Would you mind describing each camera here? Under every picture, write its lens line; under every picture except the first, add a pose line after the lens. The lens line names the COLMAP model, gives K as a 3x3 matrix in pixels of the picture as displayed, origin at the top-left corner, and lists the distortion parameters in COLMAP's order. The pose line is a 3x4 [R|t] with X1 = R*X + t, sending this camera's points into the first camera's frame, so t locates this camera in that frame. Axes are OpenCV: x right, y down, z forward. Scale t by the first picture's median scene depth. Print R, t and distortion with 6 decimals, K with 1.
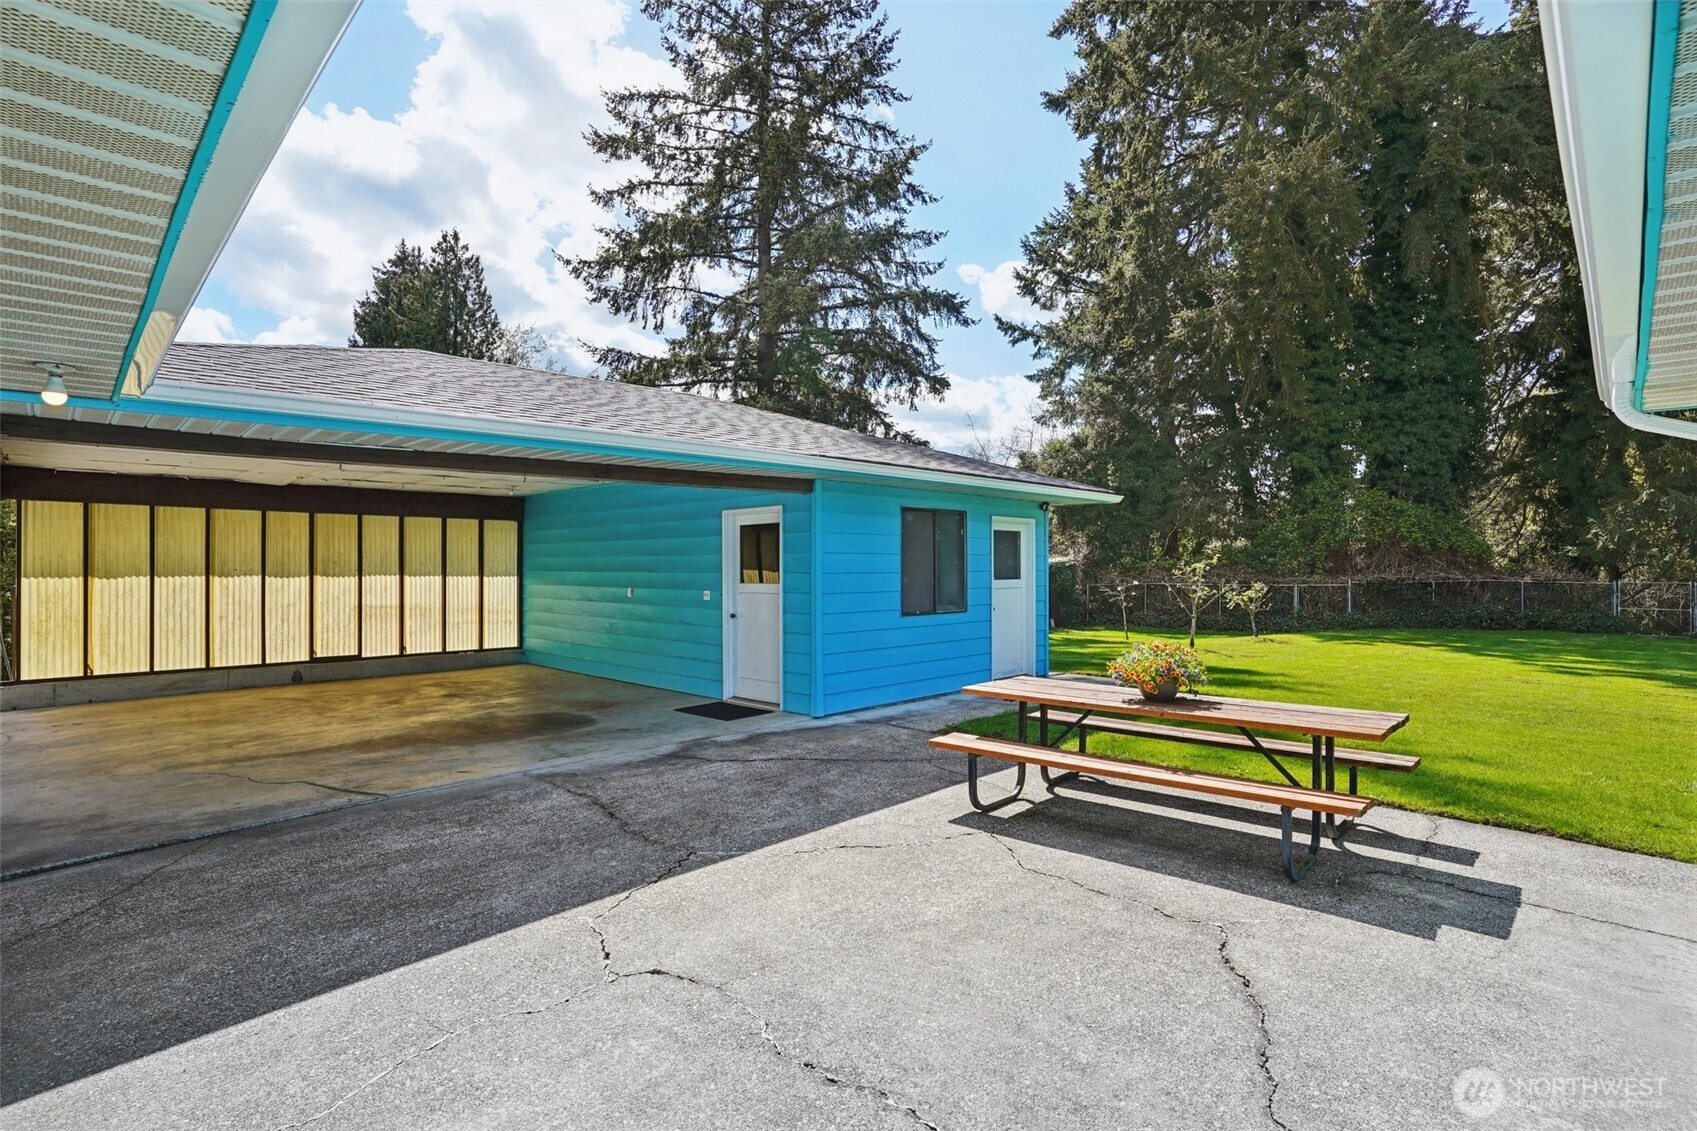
lens RADIAL K [[841.3, 0, 848.5], [0, 841.3, 565.5], [0, 0, 1]] dist [-0.045492, 0.019431]
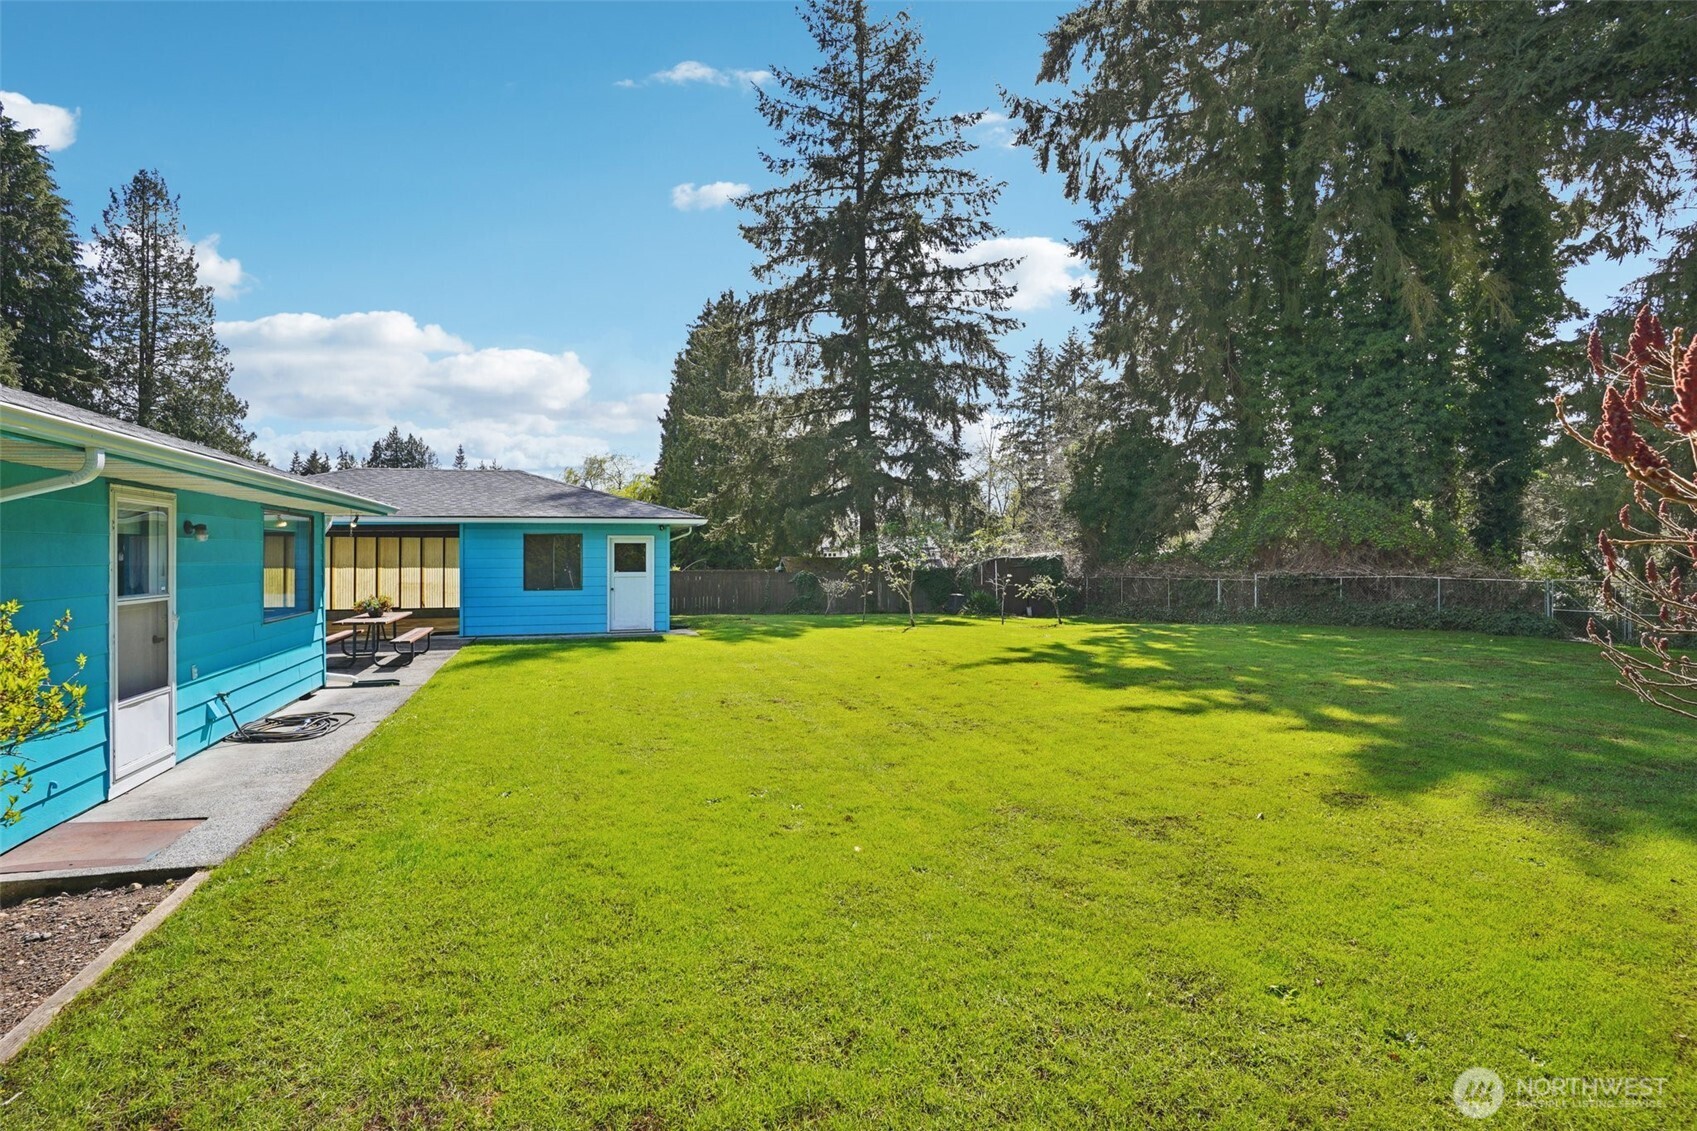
lens RADIAL K [[856.7, 0, 848.5], [0, 856.7, 565.5], [0, 0, 1]] dist [-0.045450, 0.029319]
pose [[0.881238, 0.005141, -0.472645, 0.671123], [0.001449, 0.999907, 0.013578, -0.009408], [0.472670, -0.012650, 0.881149, -0.158463]]
